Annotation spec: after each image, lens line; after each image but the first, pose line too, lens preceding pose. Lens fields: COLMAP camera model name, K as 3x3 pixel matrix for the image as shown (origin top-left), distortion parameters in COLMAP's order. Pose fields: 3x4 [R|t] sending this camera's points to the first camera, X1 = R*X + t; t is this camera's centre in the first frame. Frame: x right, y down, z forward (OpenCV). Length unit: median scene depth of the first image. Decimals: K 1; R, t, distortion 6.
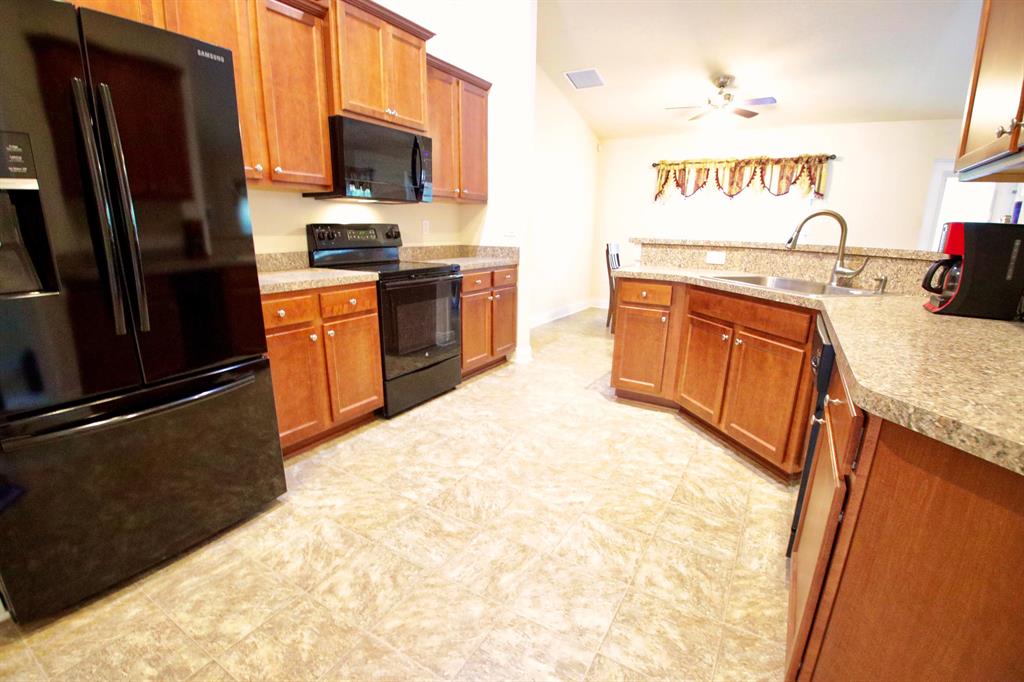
lens RADIAL K [[464.4, 0, 509.6], [0, 464.4, 356.1], [0, 0, 1]] dist [-0.040180, -0.000772]
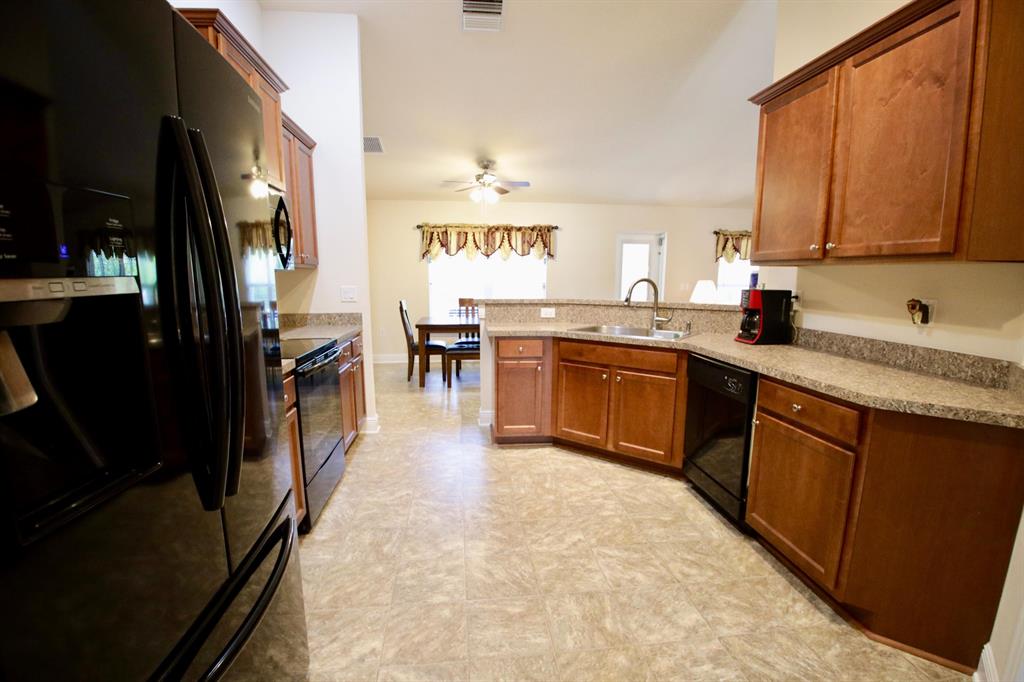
lens RADIAL K [[458.9, 0, 516.2], [0, 458.9, 354.6], [0, 0, 1]] dist [-0.042871, -0.000556]
pose [[0.791528, -0.112410, 0.600706, -0.401822], [0.171412, 0.984318, -0.041668, -0.075108], [-0.586602, 0.135950, 0.798383, 0.098964]]
